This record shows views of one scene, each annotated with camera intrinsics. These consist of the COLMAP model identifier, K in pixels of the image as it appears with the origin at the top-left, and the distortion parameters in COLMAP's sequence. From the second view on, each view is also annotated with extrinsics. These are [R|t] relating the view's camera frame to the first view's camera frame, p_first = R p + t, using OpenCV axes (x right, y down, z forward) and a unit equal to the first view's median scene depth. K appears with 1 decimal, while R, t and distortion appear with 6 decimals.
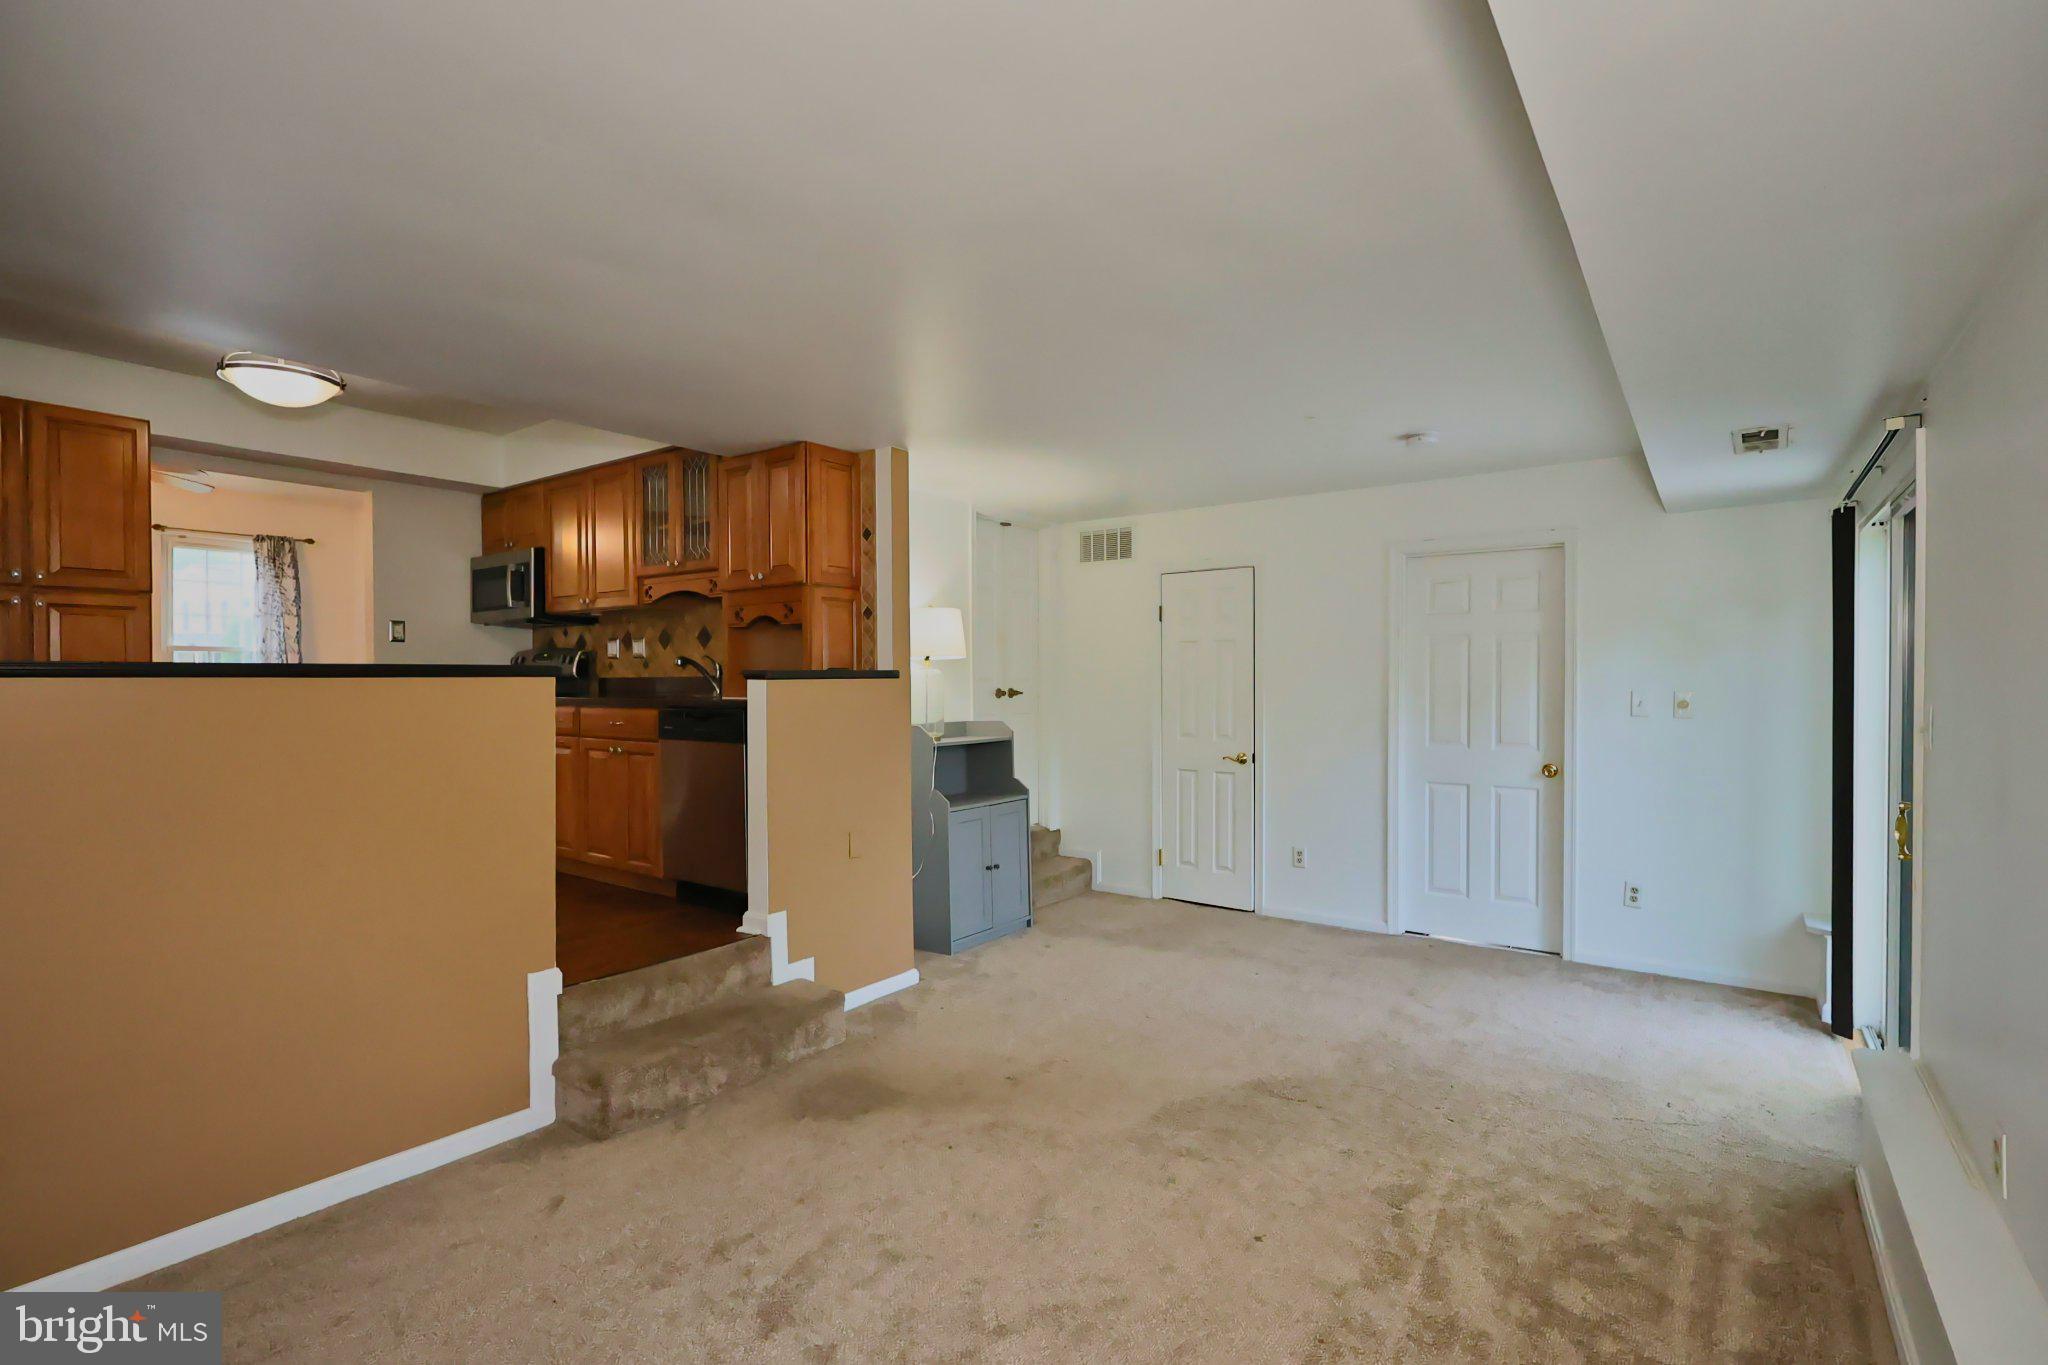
lens RADIAL K [[938.6, 0, 1031.3], [0, 938.6, 686.5], [0, 0, 1]] dist [-0.004707, 0.001593]
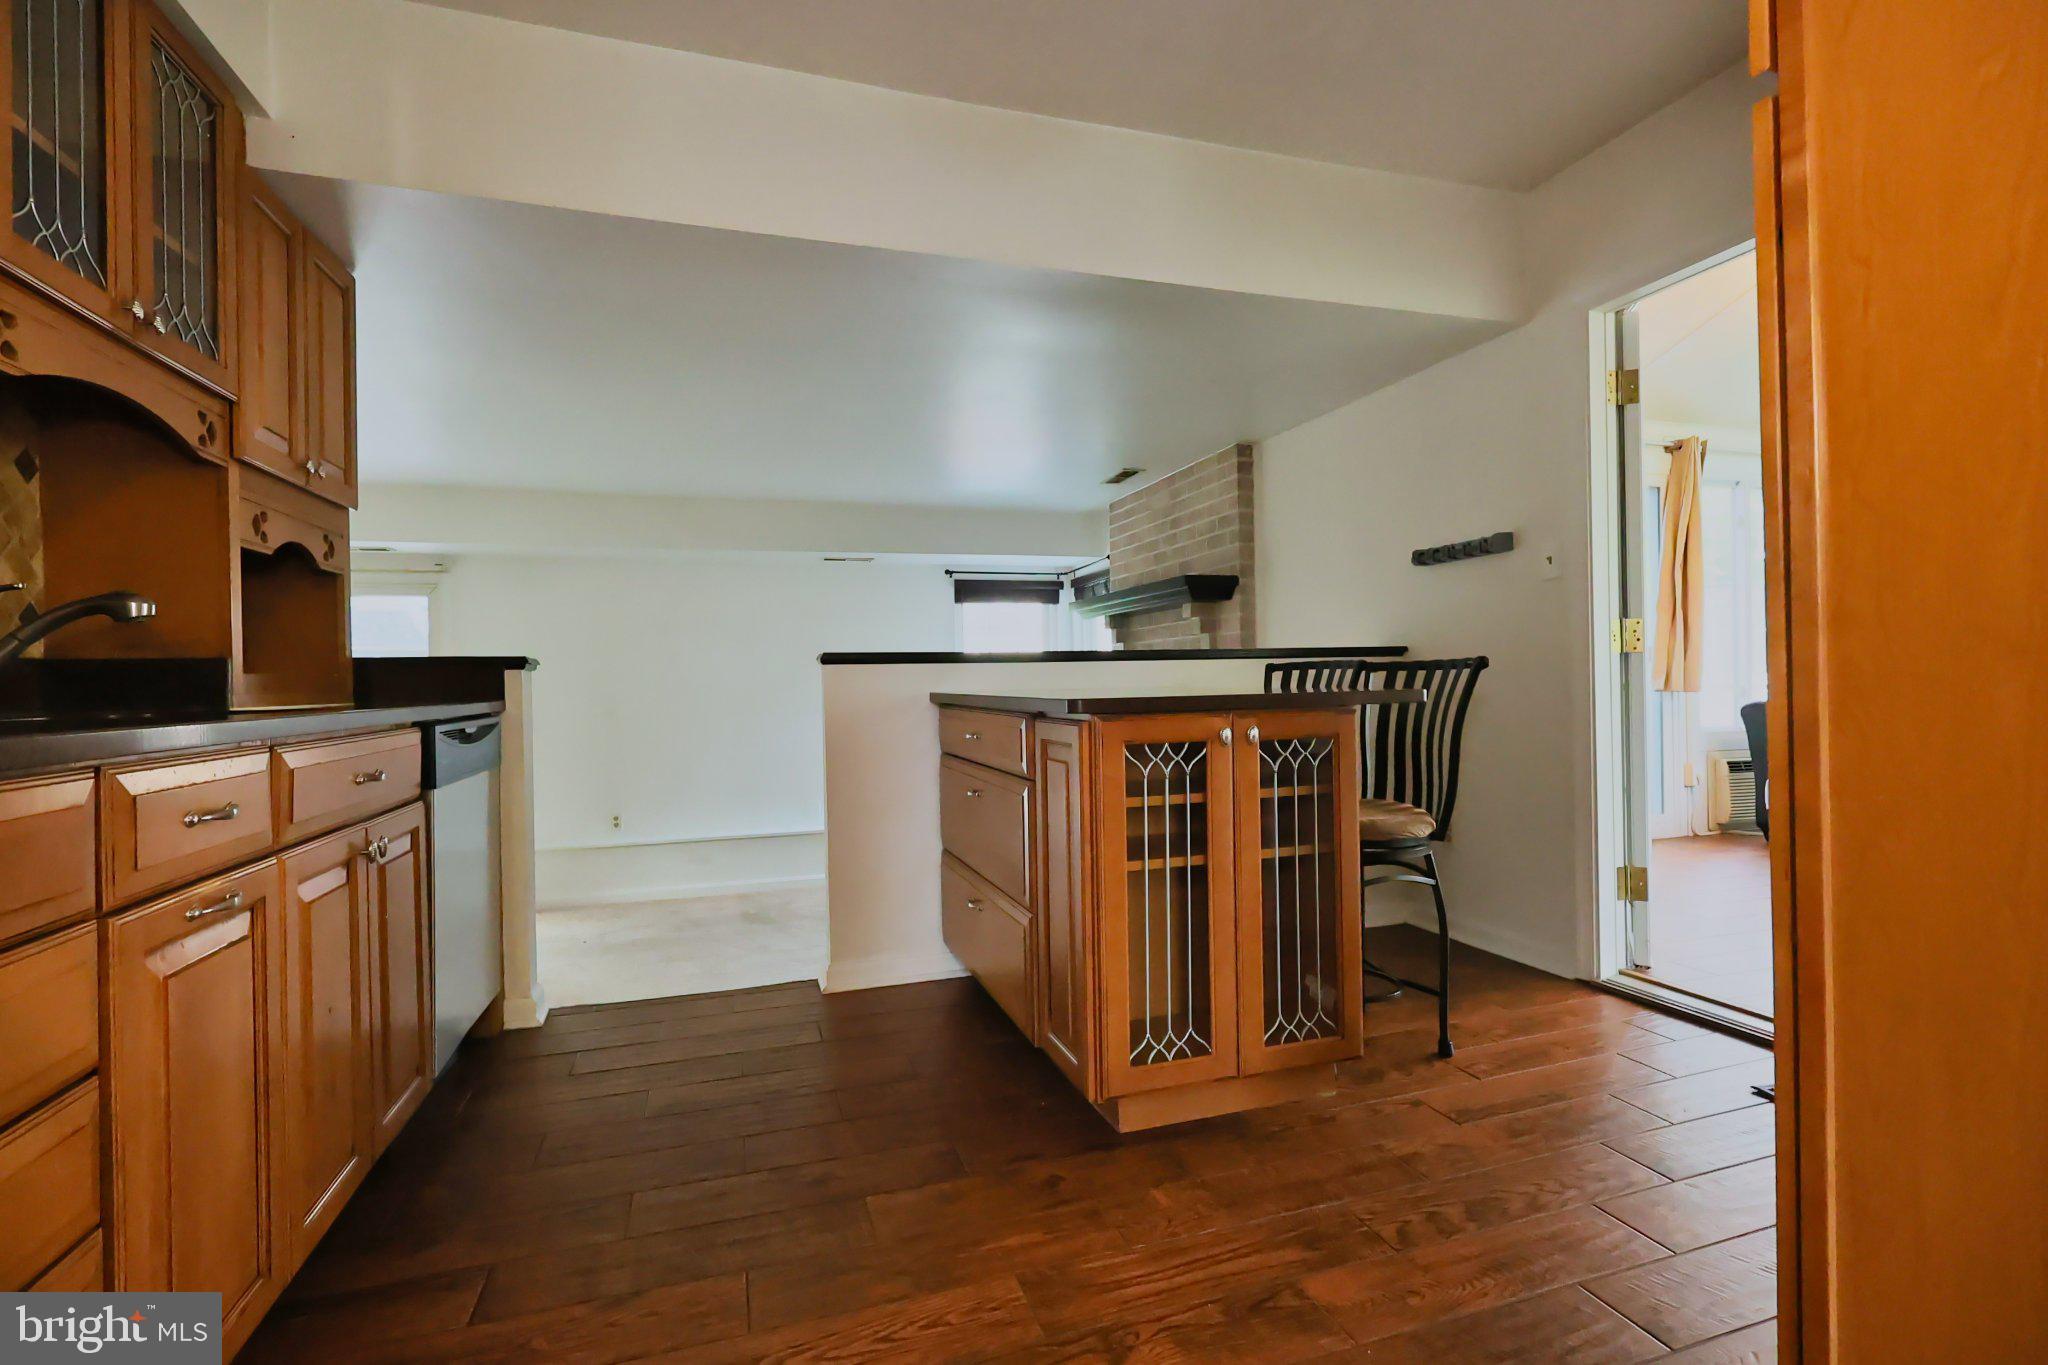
lens RADIAL K [[938.6, 0, 1031.3], [0, 938.6, 686.5], [0, 0, 1]] dist [-0.004707, 0.001593]
pose [[-0.807705, 0.013703, 0.589427, -0.789665], [0.021874, 0.999738, 0.006734, 0.005851], [-0.589180, 0.018332, -0.807794, 1.029619]]
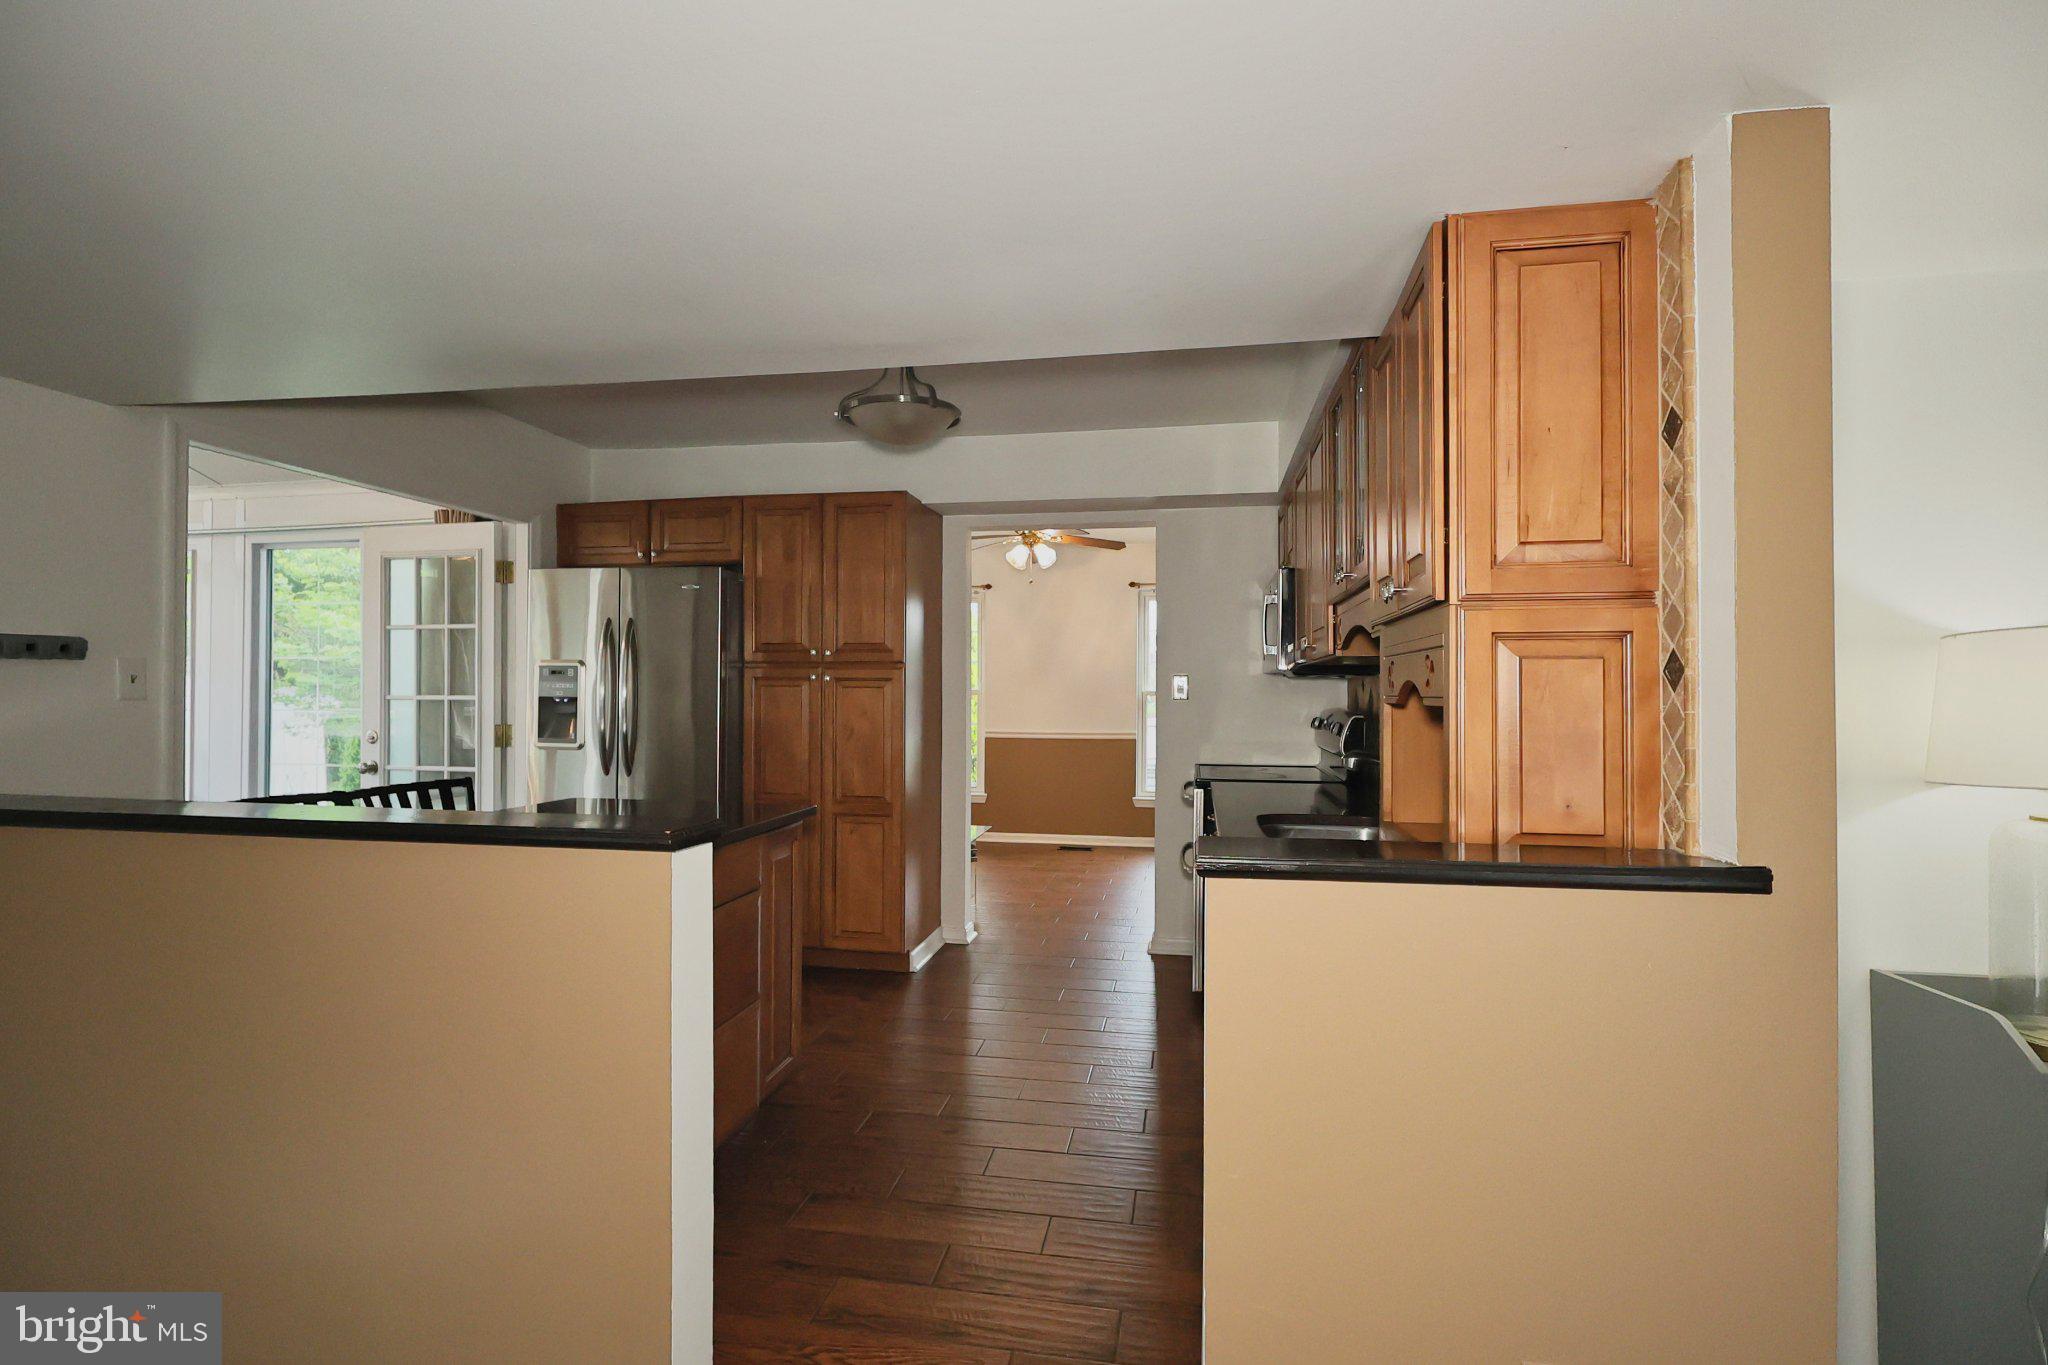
lens RADIAL K [[938.6, 0, 1031.3], [0, 938.6, 686.5], [0, 0, 1]] dist [-0.004707, 0.001593]
pose [[0.432304, 0.000913, -0.901727, 0.018765], [-0.012929, 0.999903, -0.005186, -0.060454], [0.901635, 0.013901, 0.432274, 0.585579]]
